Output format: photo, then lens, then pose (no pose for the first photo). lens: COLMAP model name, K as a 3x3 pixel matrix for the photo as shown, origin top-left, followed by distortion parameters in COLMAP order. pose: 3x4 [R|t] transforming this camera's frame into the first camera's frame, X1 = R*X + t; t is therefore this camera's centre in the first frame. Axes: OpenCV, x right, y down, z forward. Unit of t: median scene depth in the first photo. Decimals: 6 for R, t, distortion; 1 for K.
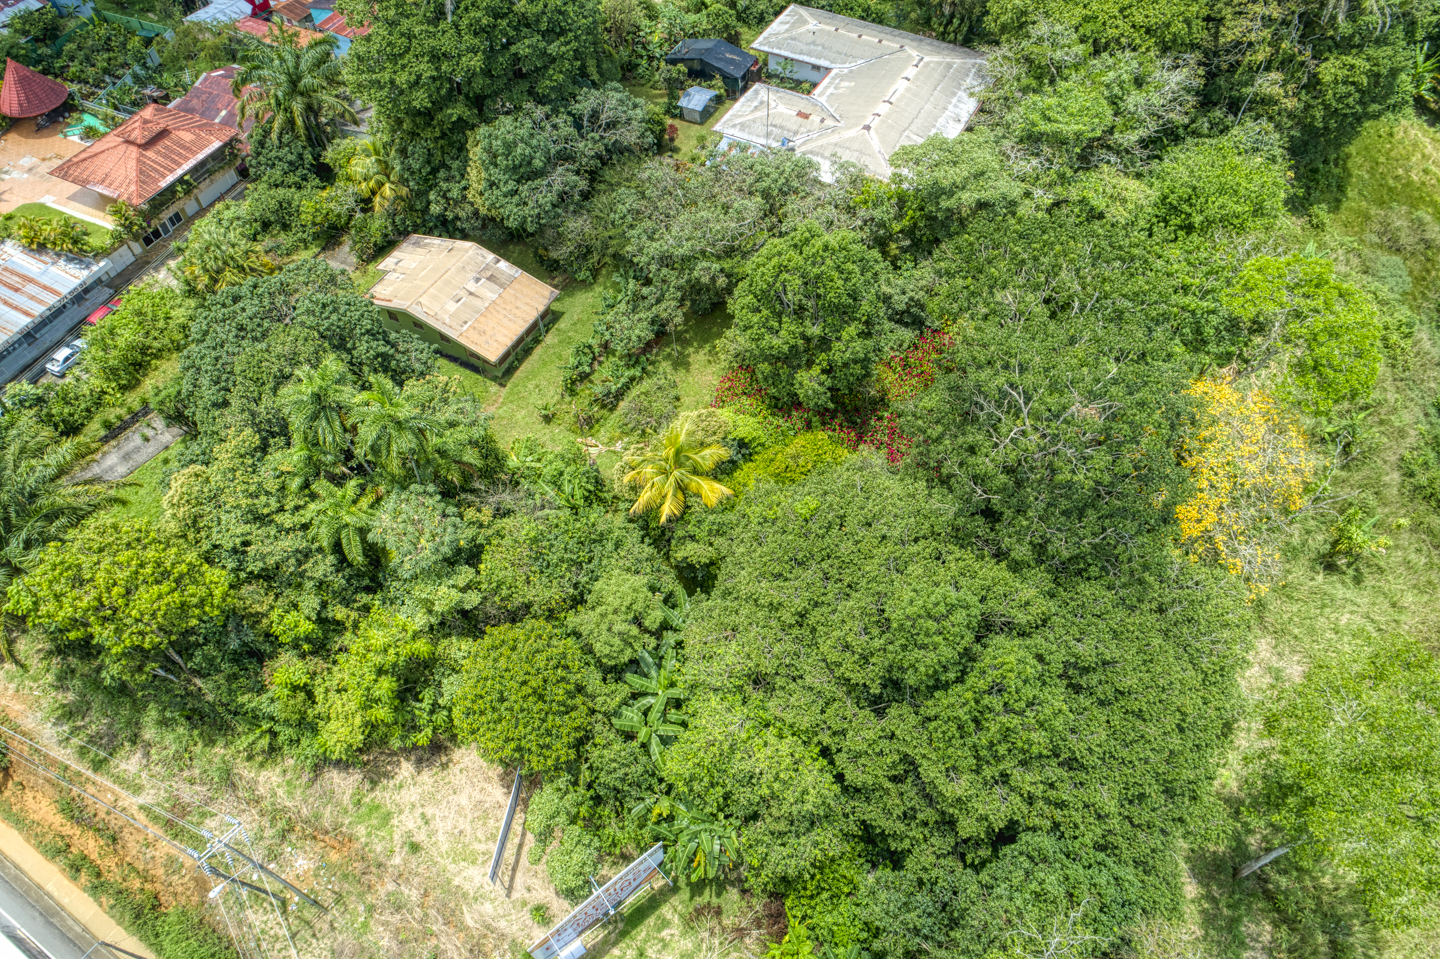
lens RADIAL K [[959.0, 0, 720.0], [0, 959.0, 479.5], [0, 0, 1]] dist [-0.005296, 0.003932]
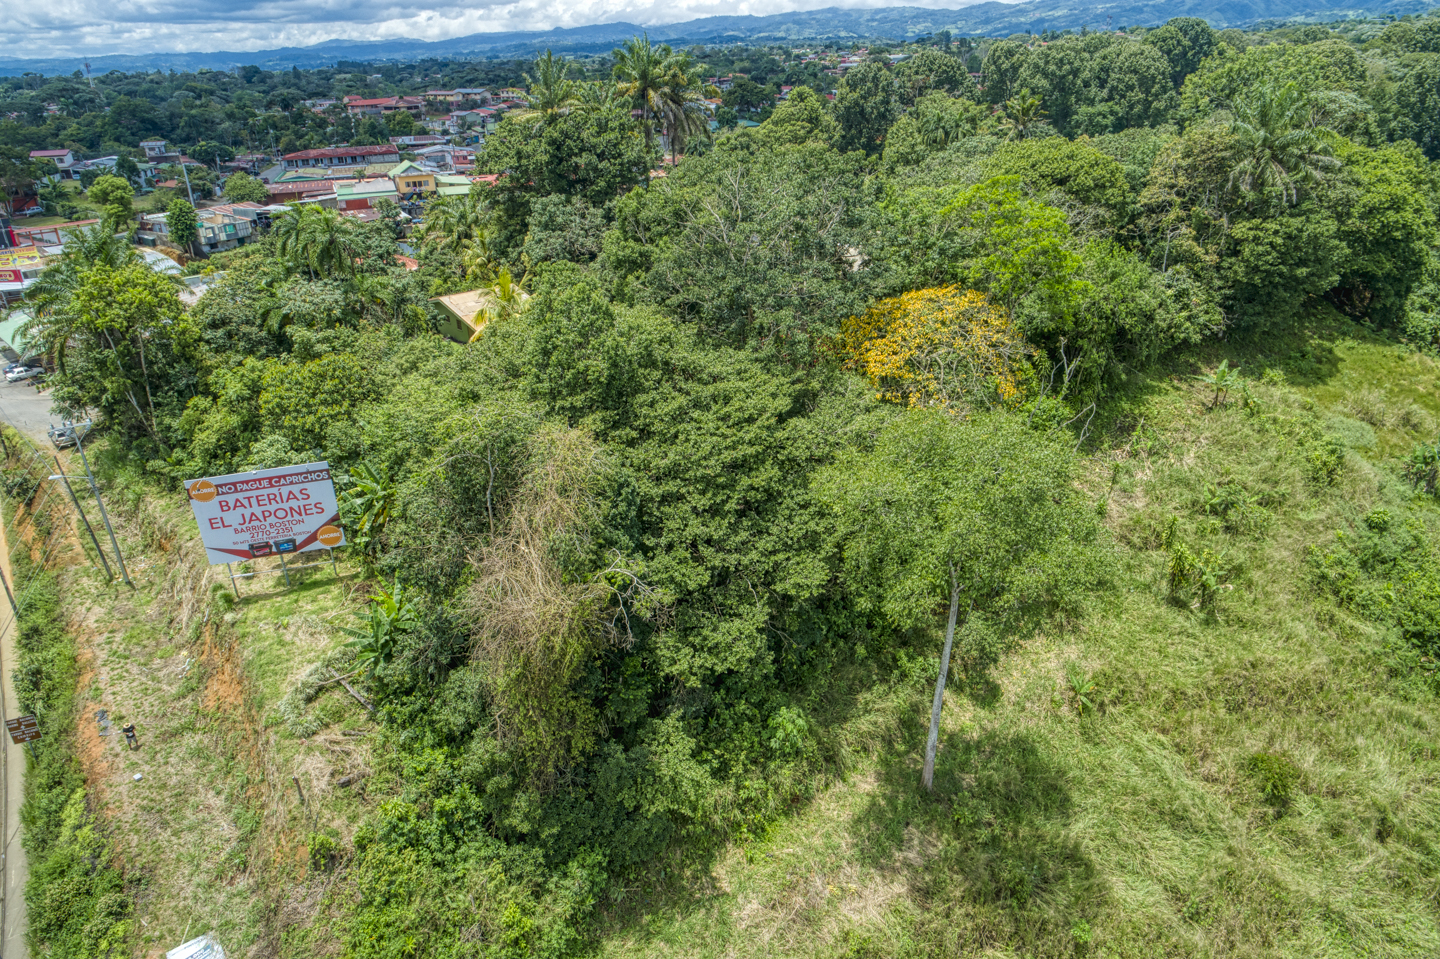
lens RADIAL K [[959.0, 0, 720.0], [0, 959.0, 479.5], [0, 0, 1]] dist [-0.005296, 0.003932]
pose [[0.933227, 0.135226, -0.332868, 0.486656], [-0.275309, 0.864423, -0.420687, 0.464255], [0.230851, 0.484238, 0.843932, 0.061129]]
